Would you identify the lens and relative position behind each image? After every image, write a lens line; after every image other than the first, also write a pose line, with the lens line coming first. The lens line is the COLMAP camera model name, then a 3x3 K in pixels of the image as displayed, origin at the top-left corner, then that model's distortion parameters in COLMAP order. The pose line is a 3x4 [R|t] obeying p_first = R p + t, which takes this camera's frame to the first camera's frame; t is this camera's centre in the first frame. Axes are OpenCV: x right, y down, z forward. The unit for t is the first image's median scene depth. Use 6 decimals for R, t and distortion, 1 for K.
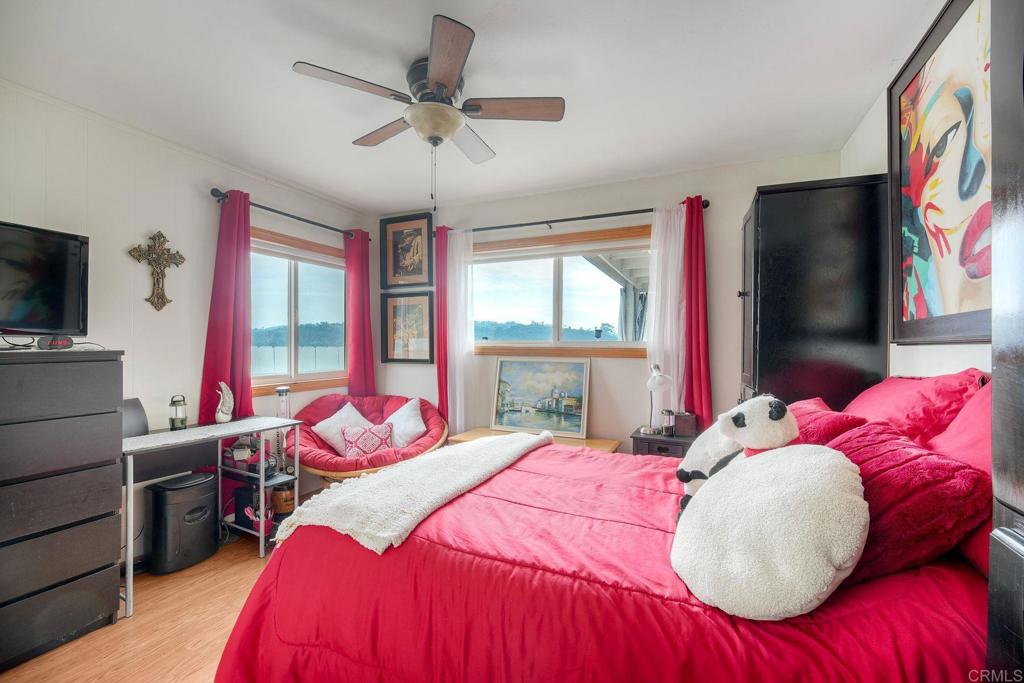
lens RADIAL K [[423.5, 0, 517.3], [0, 423.5, 345.0], [0, 0, 1]] dist [-0.004440, -0.000398]
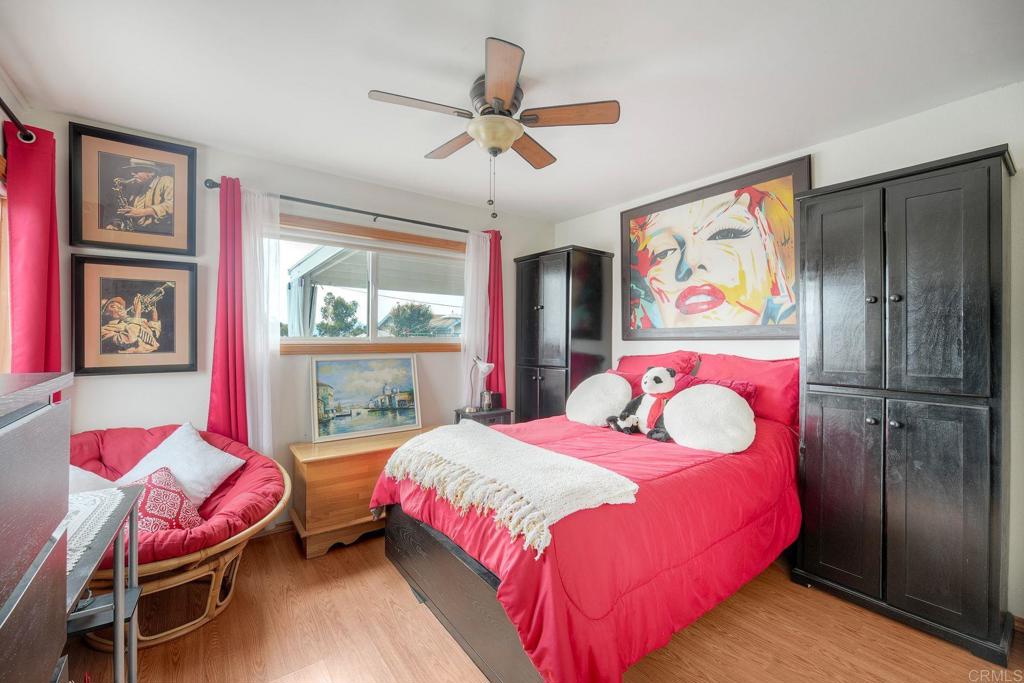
lens RADIAL K [[423.5, 0, 514.1], [0, 423.5, 337.1], [0, 0, 1]] dist [-0.004440, -0.000398]
pose [[0.490838, -0.002420, 0.871248, -0.615266], [0.002233, 0.999996, 0.001520, -0.011054], [-0.871248, 0.001200, 0.490841, 0.248510]]
